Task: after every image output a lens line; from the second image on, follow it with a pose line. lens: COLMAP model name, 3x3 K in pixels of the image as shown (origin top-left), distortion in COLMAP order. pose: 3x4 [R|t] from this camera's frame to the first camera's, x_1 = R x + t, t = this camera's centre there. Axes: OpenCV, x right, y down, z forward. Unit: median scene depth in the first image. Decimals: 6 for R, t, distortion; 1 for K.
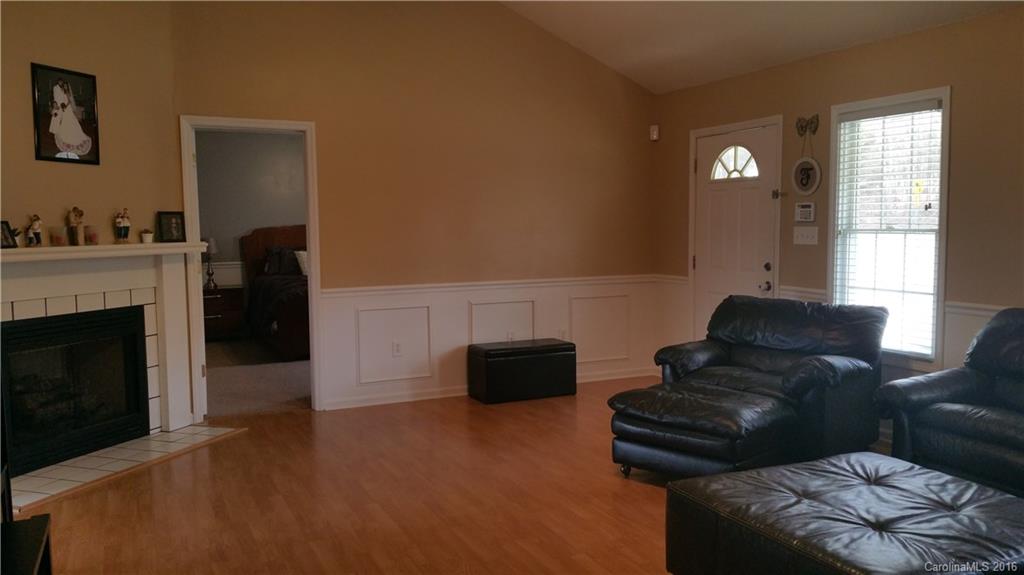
lens RADIAL K [[823.6, 0, 534.8], [0, 823.6, 292.8], [0, 0, 1]] dist [0.152533, -0.284807]
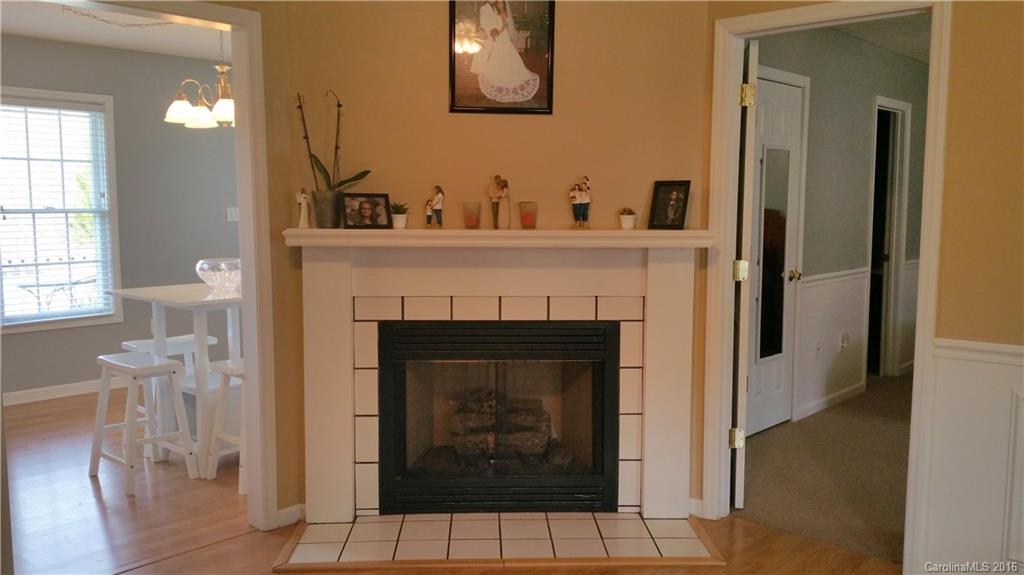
lens RADIAL K [[823.6, 0, 534.8], [0, 823.6, 292.8], [0, 0, 1]] dist [0.152533, -0.284807]
pose [[0.352592, 0.108125, -0.929509, 0.123085], [-0.086974, 0.992789, 0.082494, -0.057127], [0.931727, 0.051757, 0.359454, 0.704341]]
